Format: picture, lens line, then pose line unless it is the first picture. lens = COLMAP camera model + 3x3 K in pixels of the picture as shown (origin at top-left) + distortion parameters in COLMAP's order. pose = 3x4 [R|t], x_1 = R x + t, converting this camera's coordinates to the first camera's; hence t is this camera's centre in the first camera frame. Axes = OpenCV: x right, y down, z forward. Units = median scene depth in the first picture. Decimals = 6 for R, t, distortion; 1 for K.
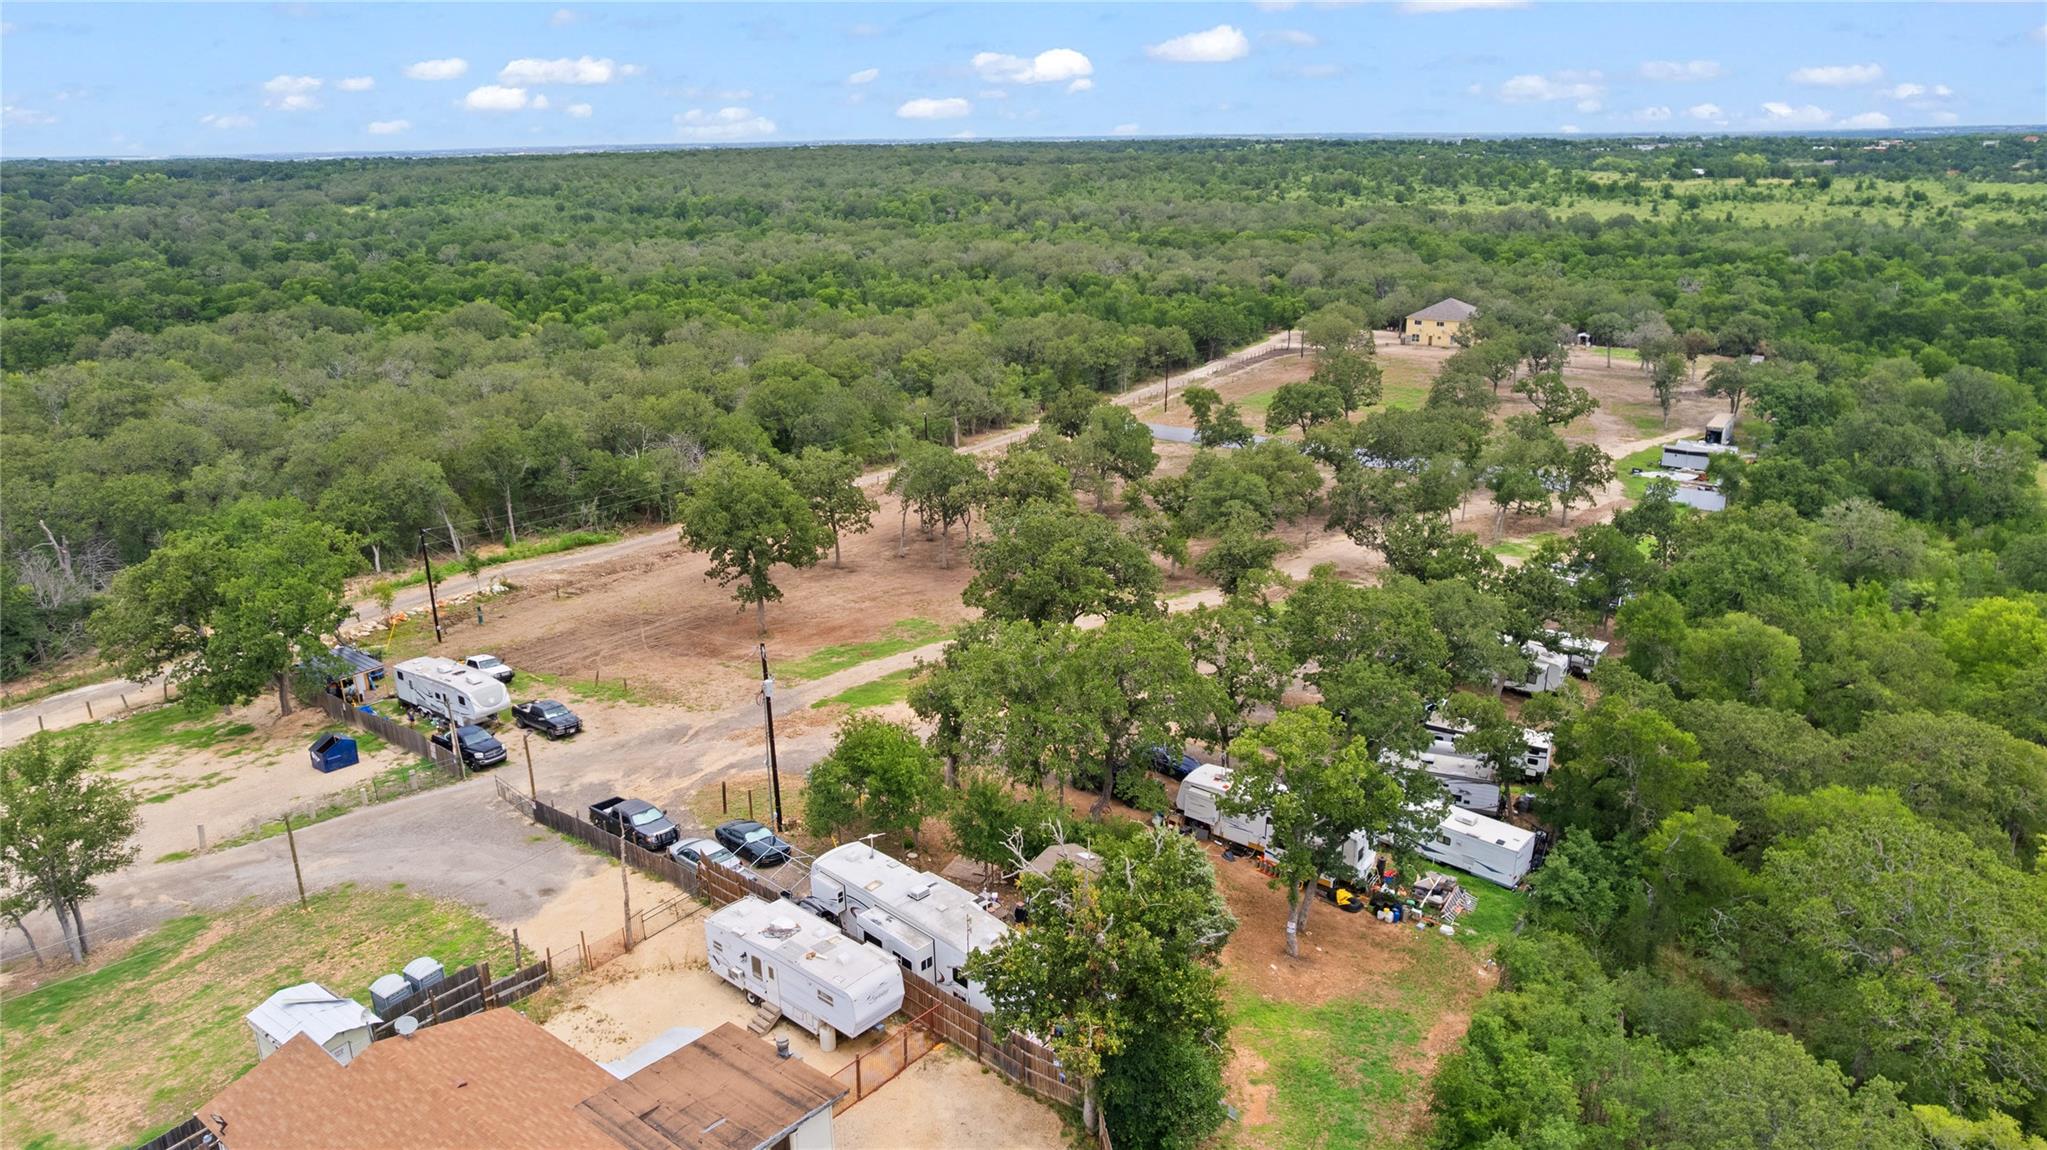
lens RADIAL K [[1338.9, 0, 1026.7], [0, 1338.9, 558.2], [0, 0, 1]] dist [-0.082917, 0.077829]
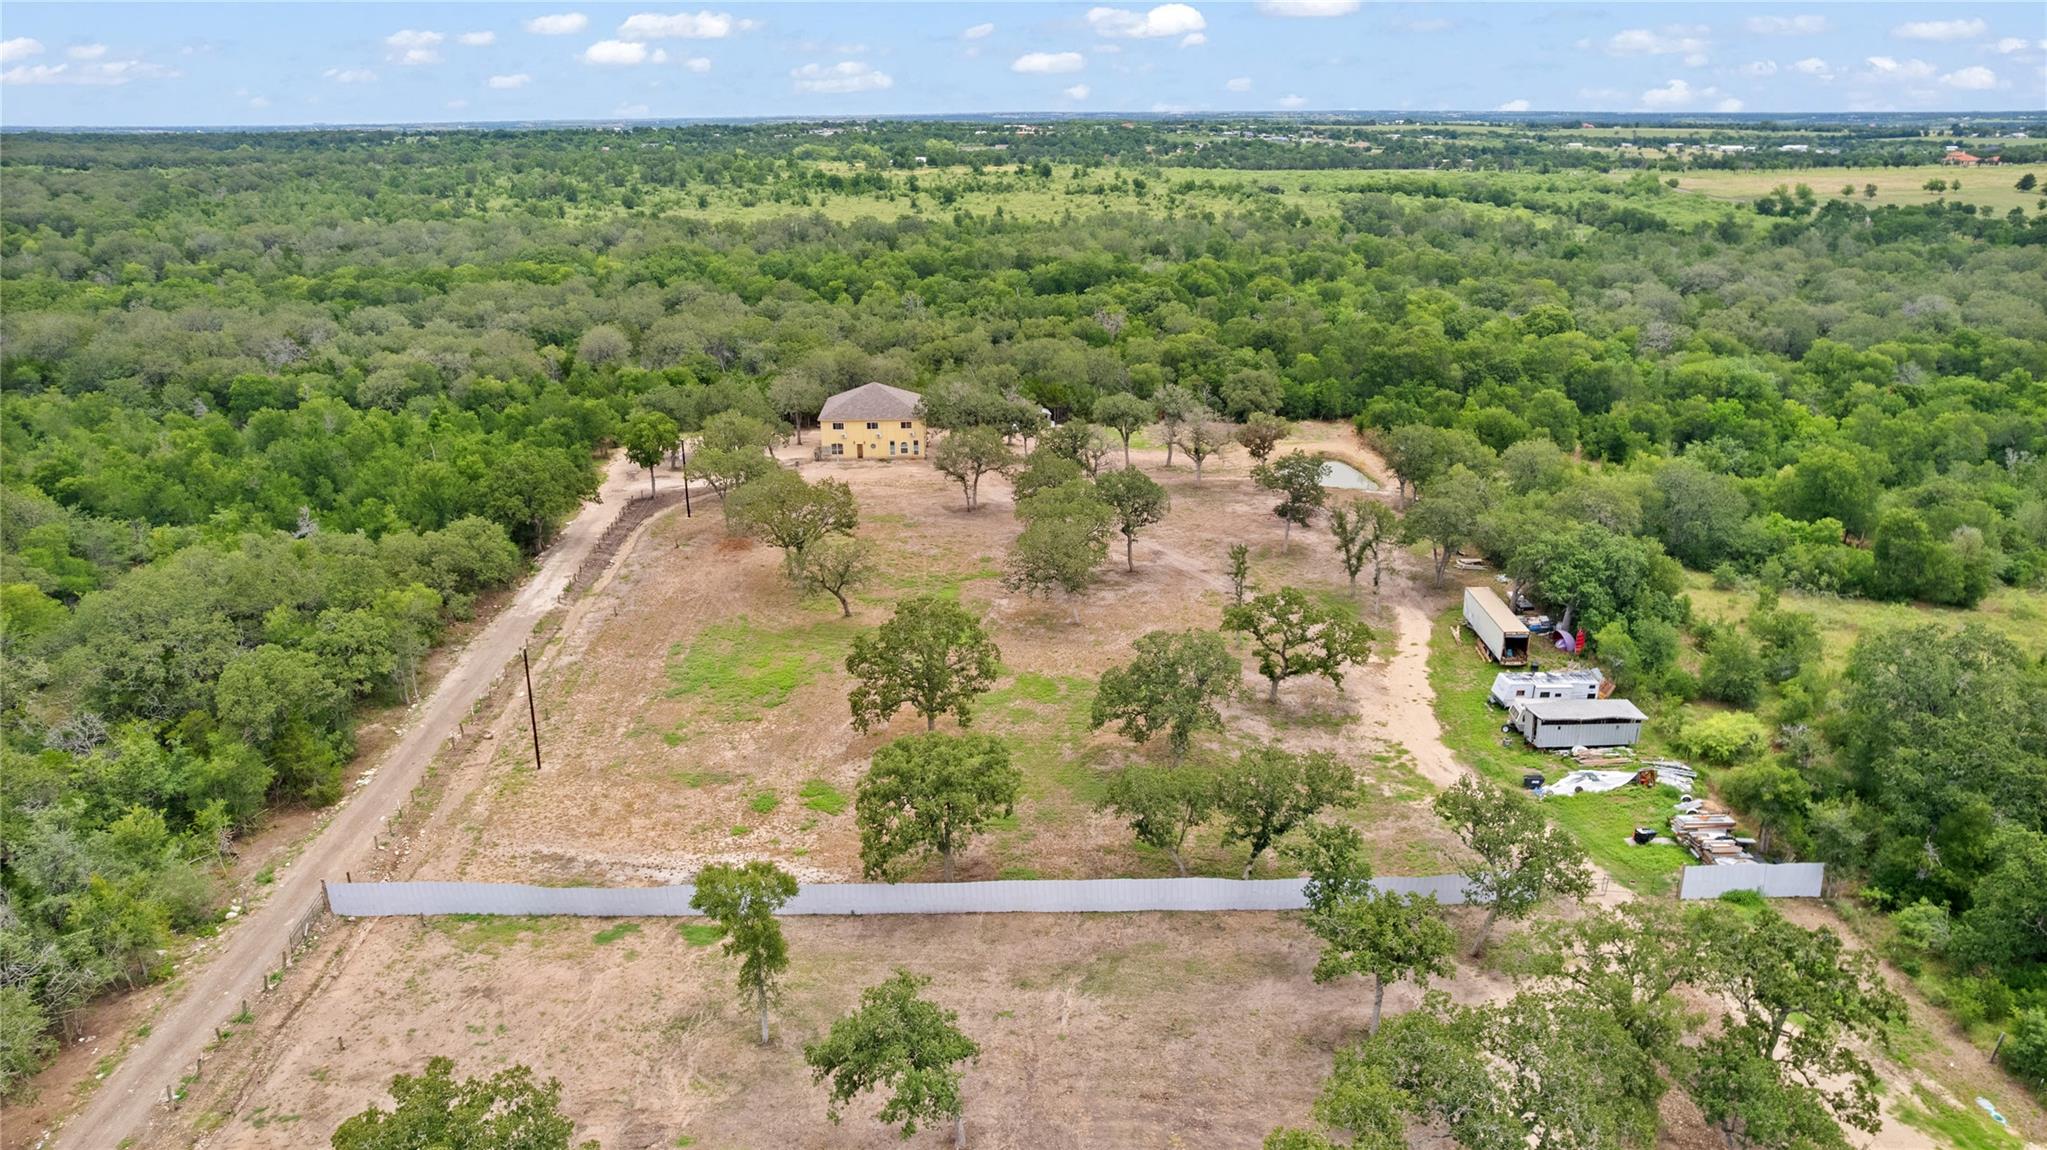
lens RADIAL K [[1340.2, 0, 1028.2], [0, 1340.2, 572.7], [0, 0, 1]] dist [-0.086440, 0.082391]
pose [[0.828087, -0.174386, 0.532786, 0.004836], [0.164308, 0.984148, 0.066743, -0.066368], [-0.535980, 0.032272, 0.843614, 0.195795]]
